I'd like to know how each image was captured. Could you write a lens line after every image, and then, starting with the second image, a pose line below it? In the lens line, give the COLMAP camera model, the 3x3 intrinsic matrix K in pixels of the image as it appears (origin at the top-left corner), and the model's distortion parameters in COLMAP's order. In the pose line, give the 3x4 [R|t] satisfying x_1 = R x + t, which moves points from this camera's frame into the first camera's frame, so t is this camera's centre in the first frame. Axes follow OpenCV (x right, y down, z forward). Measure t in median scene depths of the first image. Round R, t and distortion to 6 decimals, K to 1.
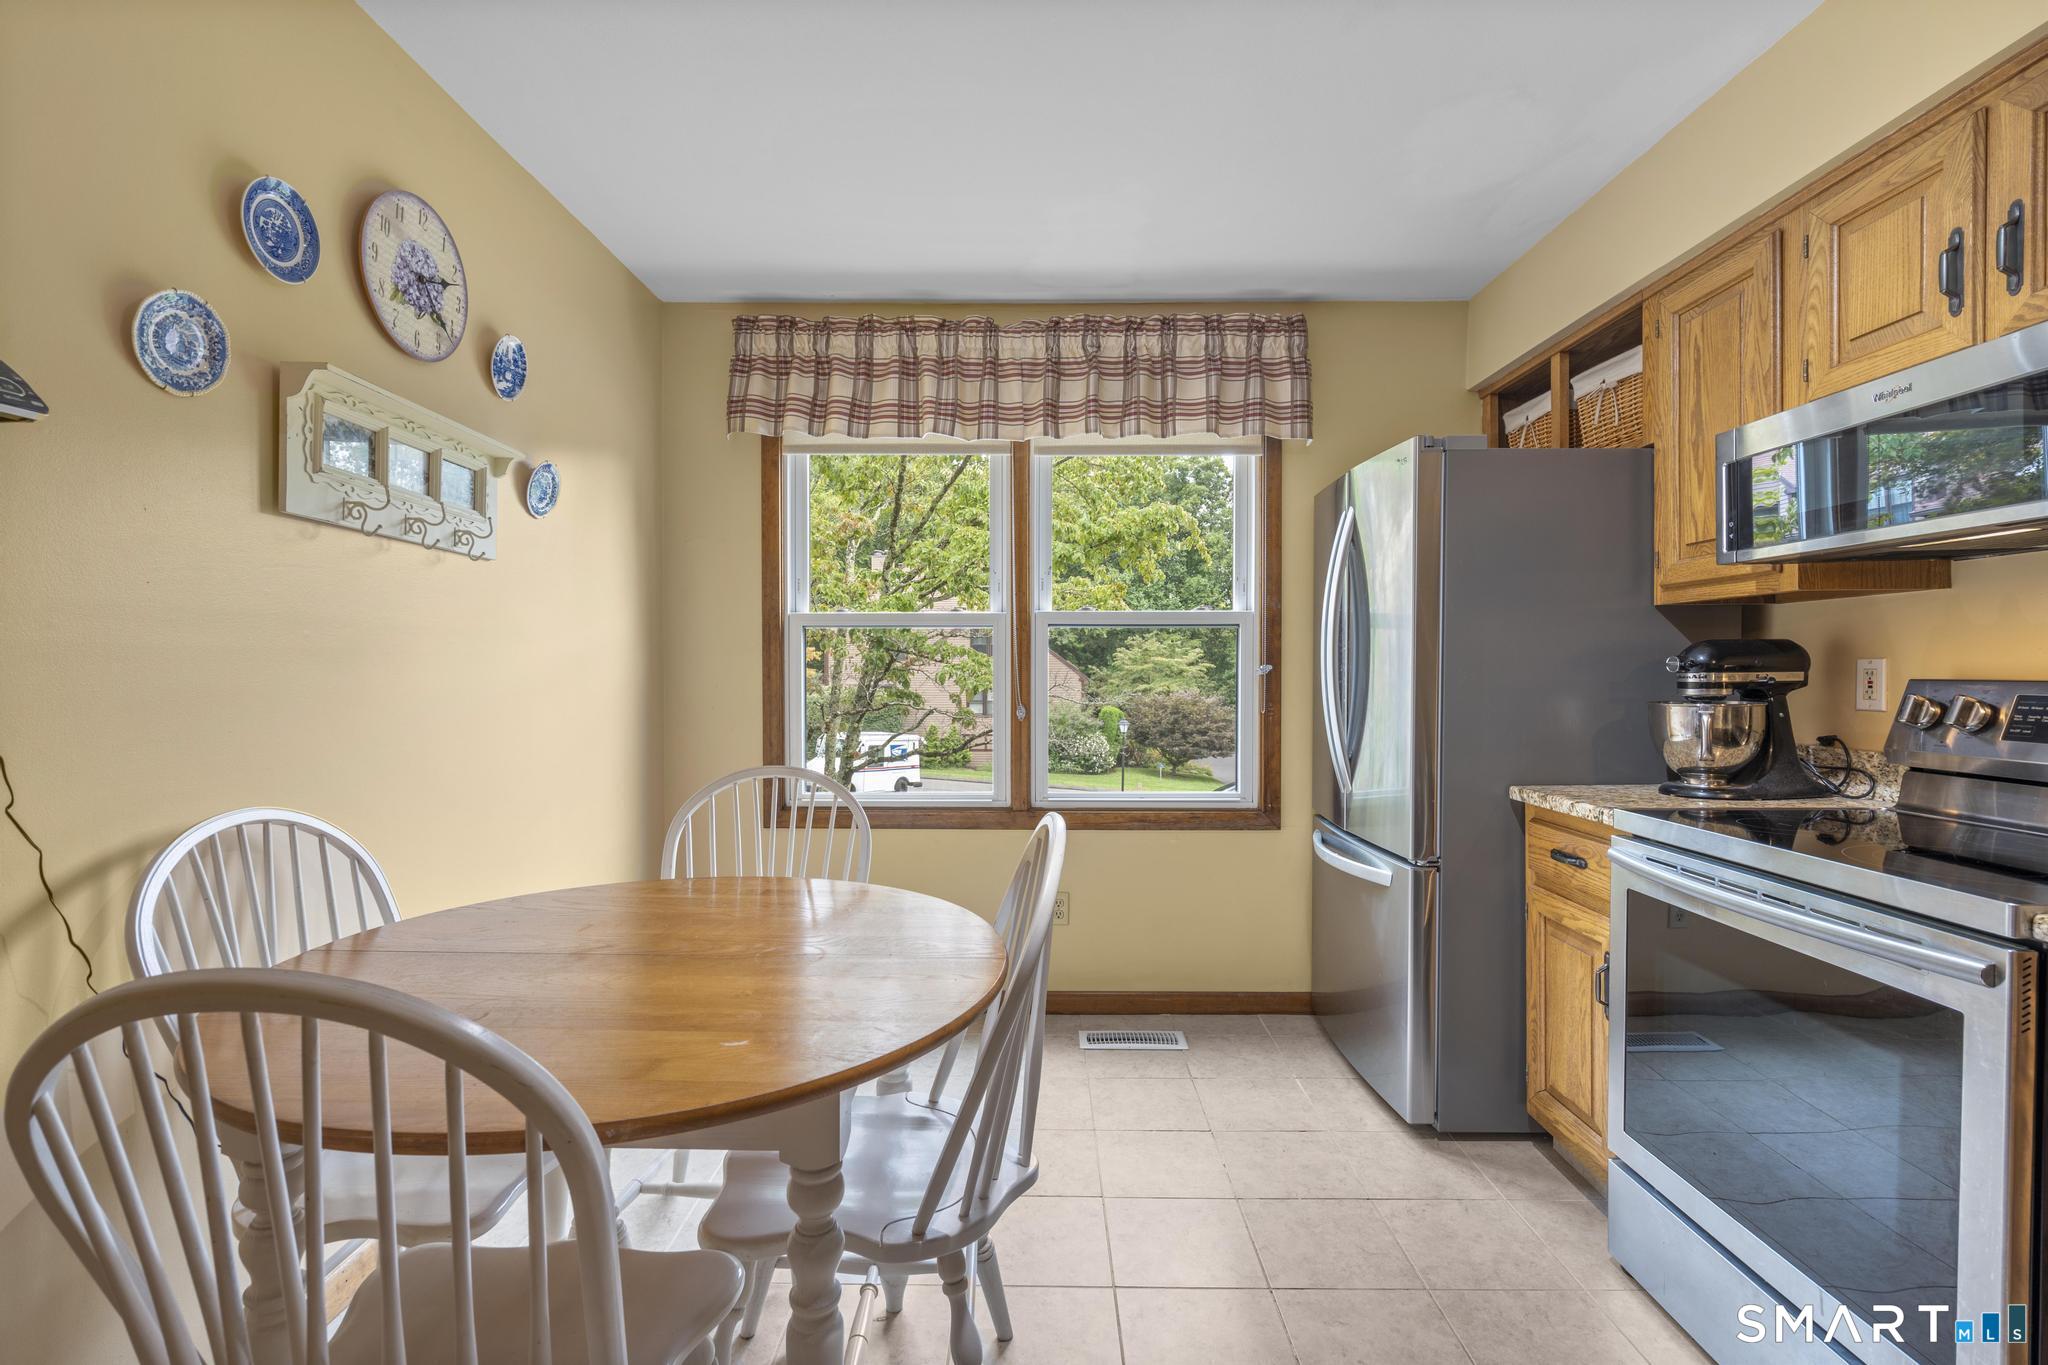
lens RADIAL K [[923.9, 0, 1030.7], [0, 923.9, 682.5], [0, 0, 1]] dist [-0.007043, 0.003730]
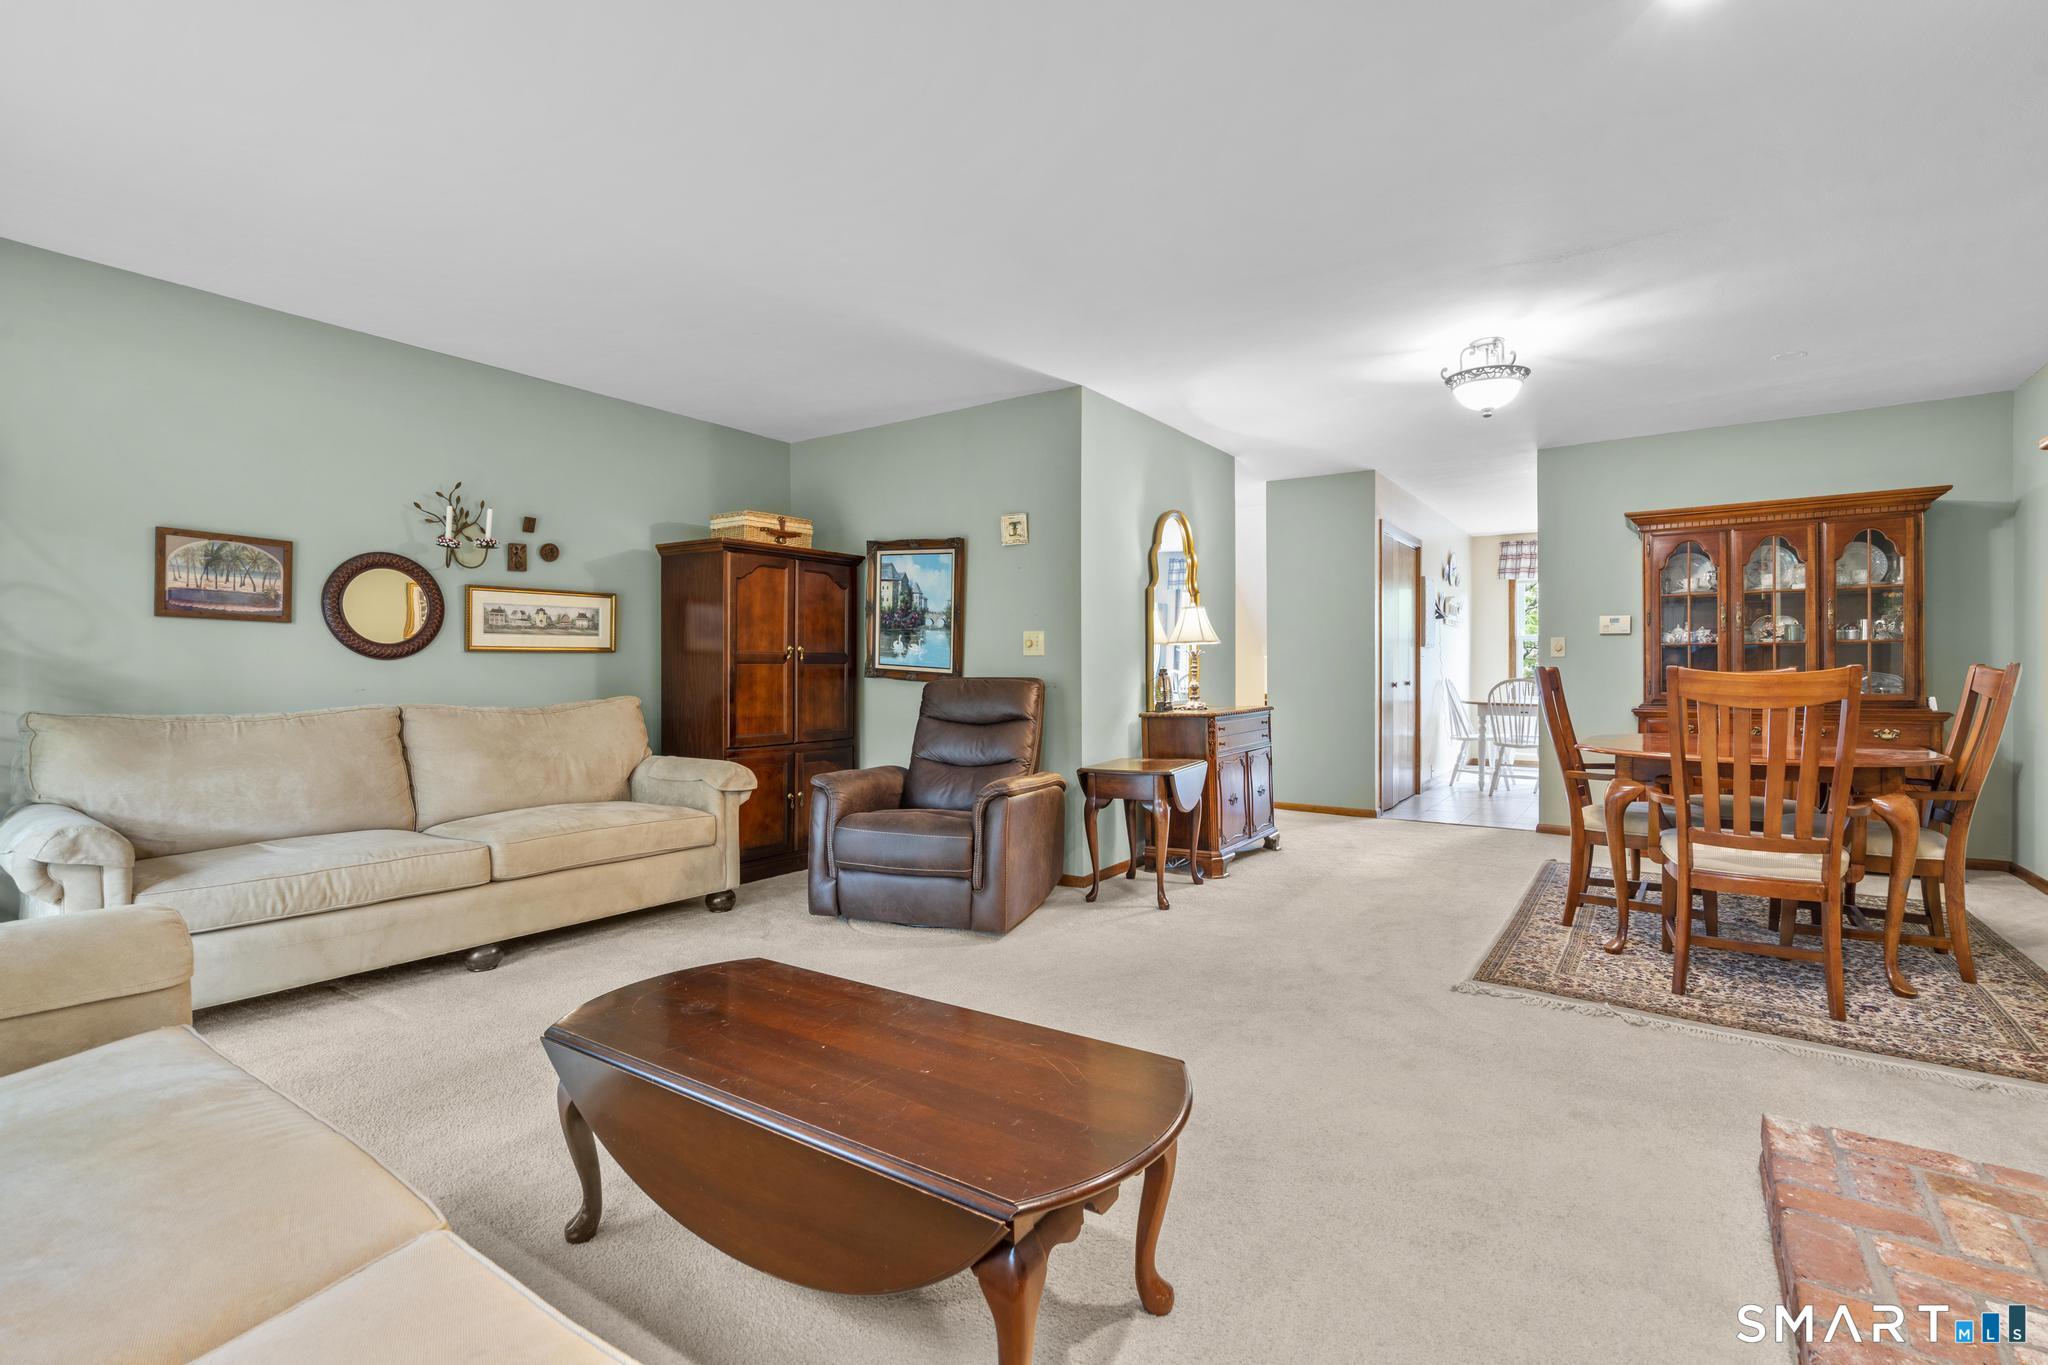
lens RADIAL K [[923.9, 0, 1008.3], [0, 923.9, 683.2], [0, 0, 1]] dist [-0.007043, 0.003730]
pose [[0.824374, 0.003856, -0.566033, 0.075829], [-0.003305, 0.999993, 0.001998, 0.083717], [0.566036, 0.000223, 0.824380, -2.576070]]
